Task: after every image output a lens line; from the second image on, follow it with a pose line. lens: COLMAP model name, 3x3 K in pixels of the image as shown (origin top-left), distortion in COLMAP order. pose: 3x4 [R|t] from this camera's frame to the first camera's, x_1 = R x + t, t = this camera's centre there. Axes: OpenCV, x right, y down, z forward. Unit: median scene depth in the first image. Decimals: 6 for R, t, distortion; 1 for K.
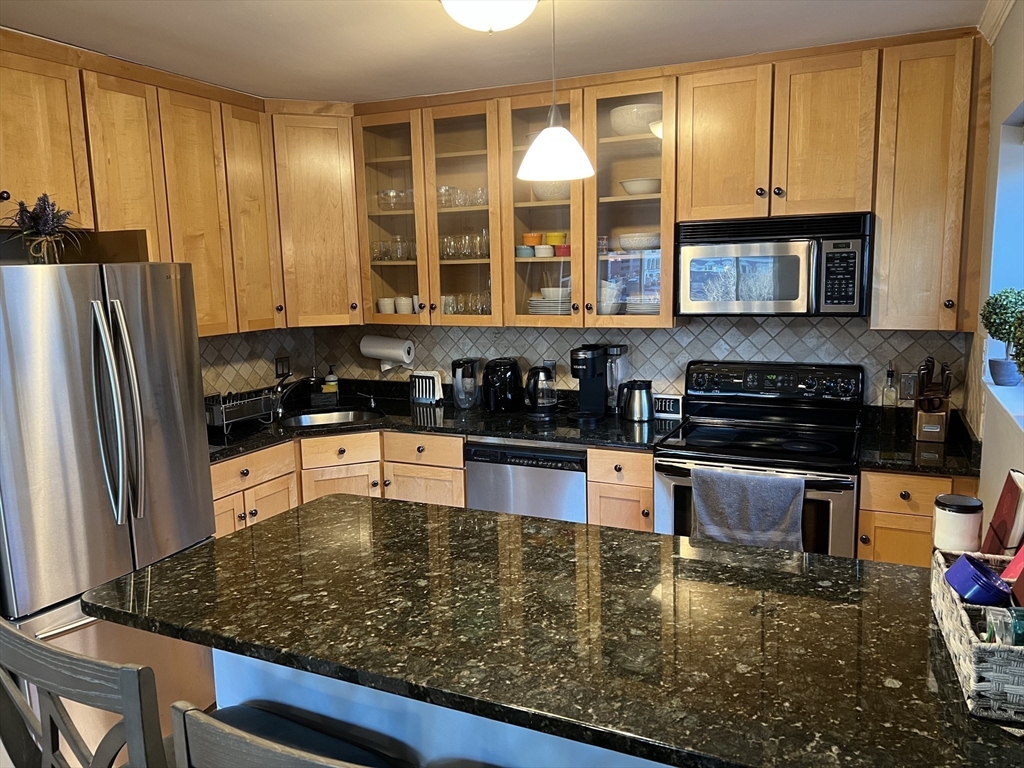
lens RADIAL K [[765.7, 0, 515.1], [0, 765.7, 379.1], [0, 0, 1]] dist [0.051523, -0.063005]
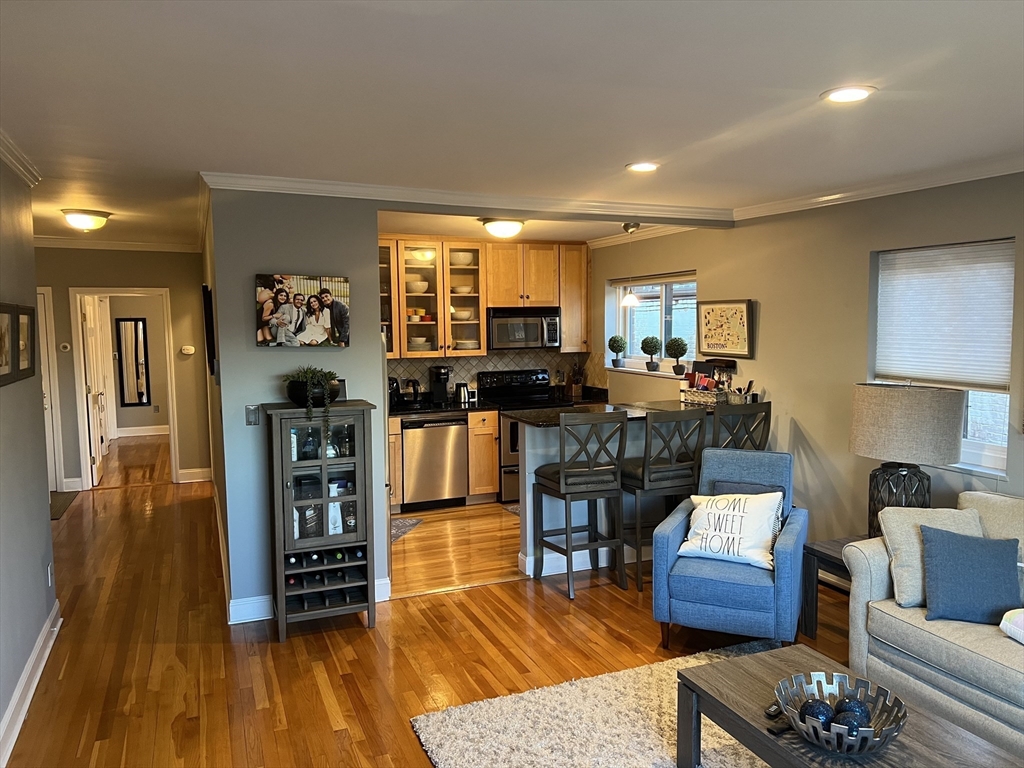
lens RADIAL K [[765.7, 0, 520.0], [0, 765.7, 392.3], [0, 0, 1]] dist [0.051523, -0.063005]
pose [[0.674857, -0.057833, 0.735679, -1.230550], [0.103695, 0.994465, -0.016946, 0.077345], [-0.730627, 0.087722, 0.677119, -0.483448]]
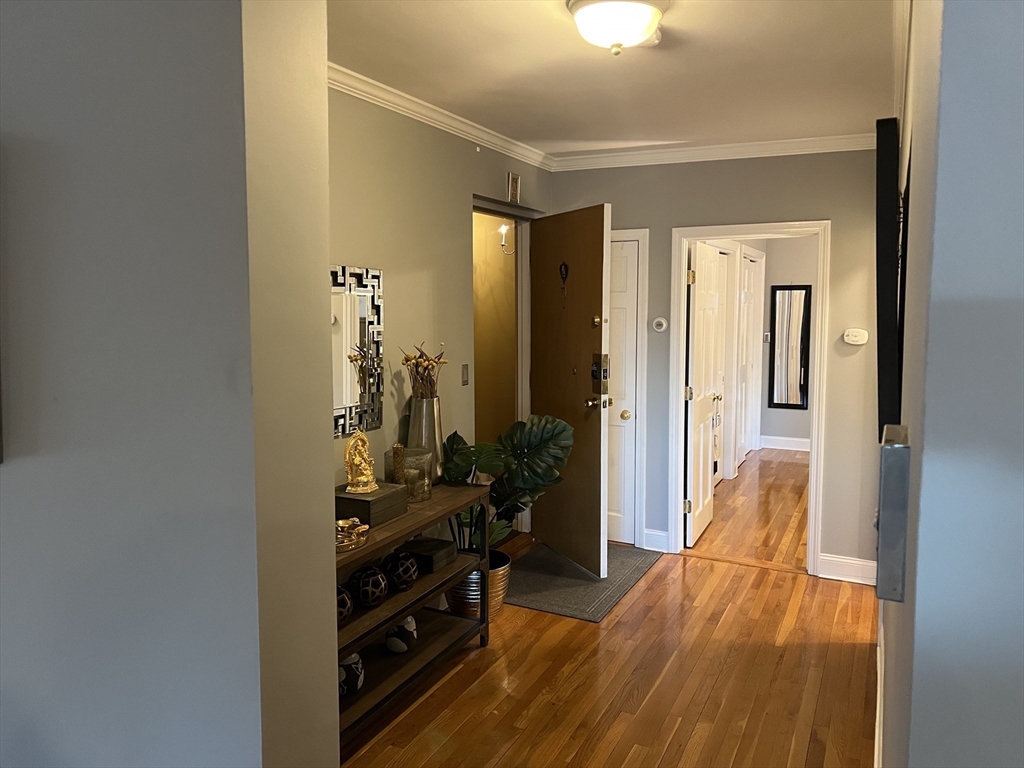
lens RADIAL K [[765.7, 0, 516.4], [0, 765.7, 380.2], [0, 0, 1]] dist [0.051523, -0.063005]
pose [[0.999679, 0.020087, -0.015458, -0.723393], [-0.020720, 0.998905, -0.041955, -0.056692], [0.014598, 0.042262, 0.999000, 0.548161]]
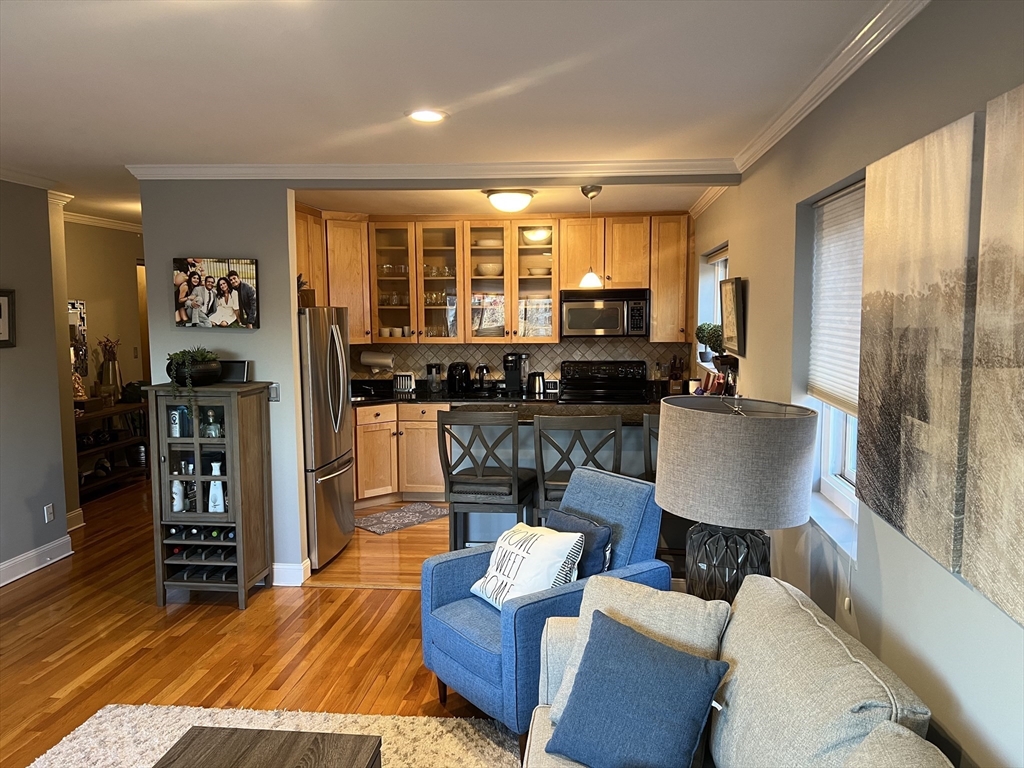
lens RADIAL K [[765.7, 0, 517.2], [0, 765.7, 390.5], [0, 0, 1]] dist [0.051523, -0.063005]
pose [[0.946999, -0.019623, 0.320635, -0.491160], [0.032703, 0.998836, -0.035460, 0.113170], [-0.319566, 0.044067, 0.946539, -0.764260]]
